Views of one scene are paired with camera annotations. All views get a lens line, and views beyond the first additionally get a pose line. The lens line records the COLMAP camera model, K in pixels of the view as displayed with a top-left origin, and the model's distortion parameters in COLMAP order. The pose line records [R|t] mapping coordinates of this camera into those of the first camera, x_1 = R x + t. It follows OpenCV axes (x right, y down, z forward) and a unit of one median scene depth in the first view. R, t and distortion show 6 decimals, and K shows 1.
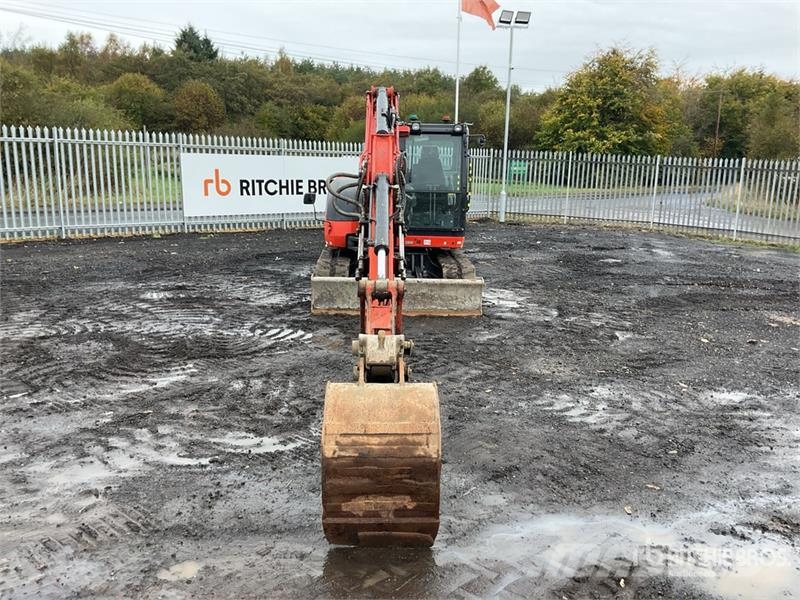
lens RADIAL K [[658.8, 0, 399.3], [0, 658.8, 303.2], [0, 0, 1]] dist [0.075754, -0.131985]
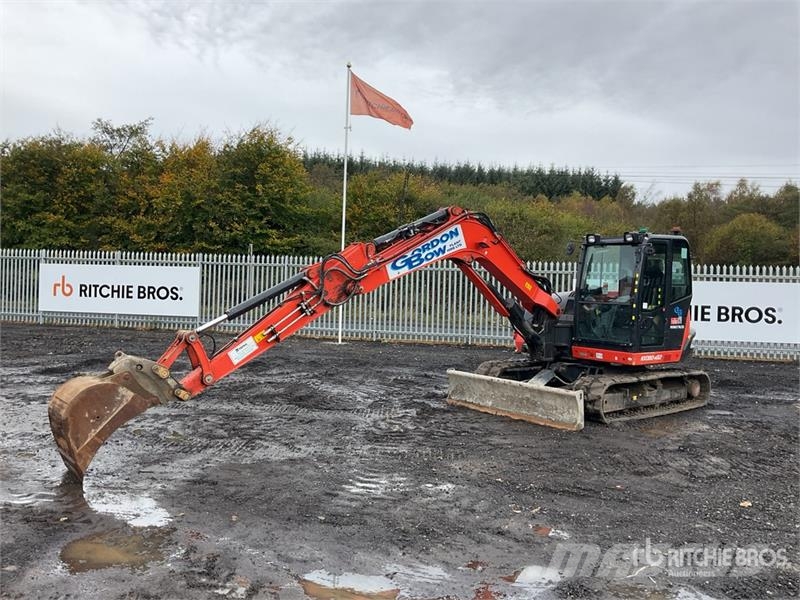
lens RADIAL K [[660.1, 0, 400.0], [0, 660.1, 300.0], [0, 0, 1]] dist [0.097594, -0.191794]
pose [[0.605192, 0.010117, -0.796015, 0.714691], [-0.179173, 0.975995, -0.123818, -0.000731], [0.775654, 0.217558, 0.592477, 0.221207]]
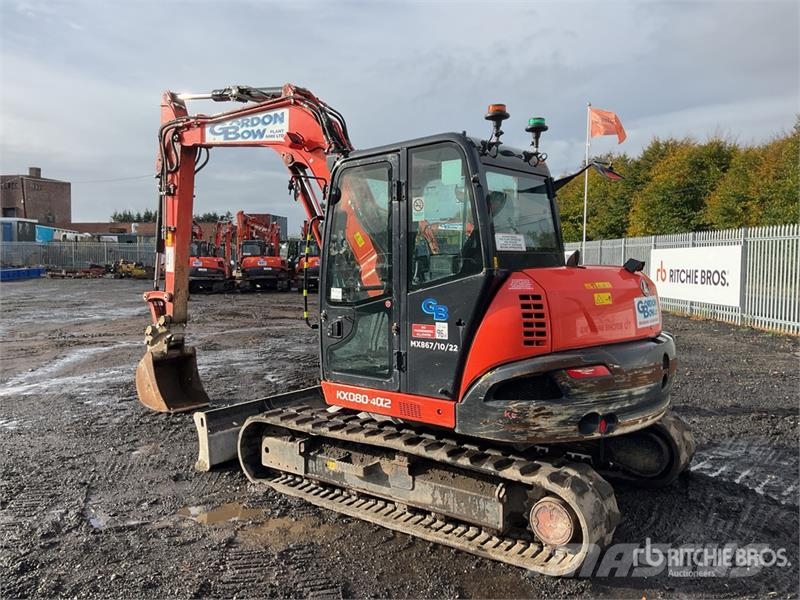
lens RADIAL K [[660.1, 0, 400.0], [0, 660.1, 300.0], [0, 0, 1]] dist [0.097594, -0.191794]
pose [[-0.638872, 0.023370, -0.768958, 0.493766], [-0.171740, 0.969982, 0.172166, -0.285732], [0.749898, 0.242053, -0.615681, 1.507379]]
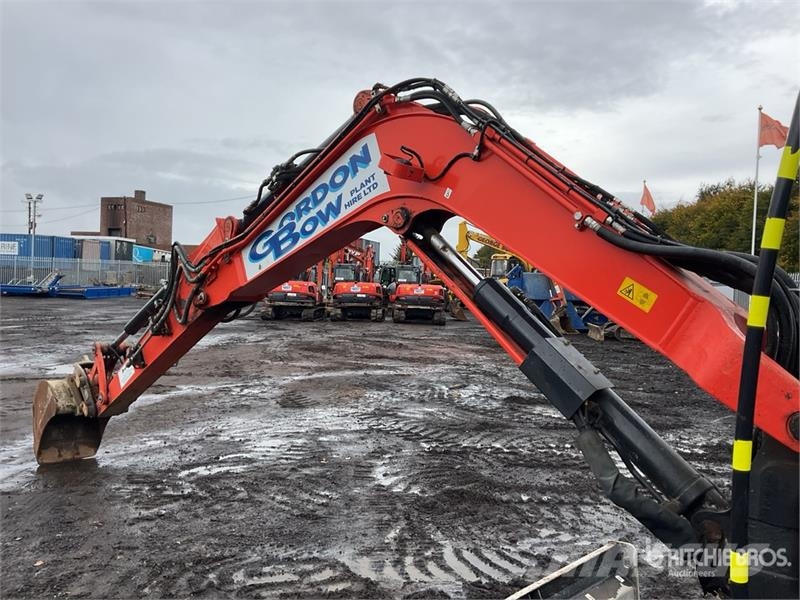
lens RADIAL K [[660.1, 0, 400.0], [0, 660.1, 300.0], [0, 0, 1]] dist [0.097594, -0.191794]
pose [[-0.731543, -0.032845, -0.681004, 0.233634], [-0.185988, 0.970570, 0.152981, -0.214082], [0.655937, 0.238571, -0.716122, 1.142058]]
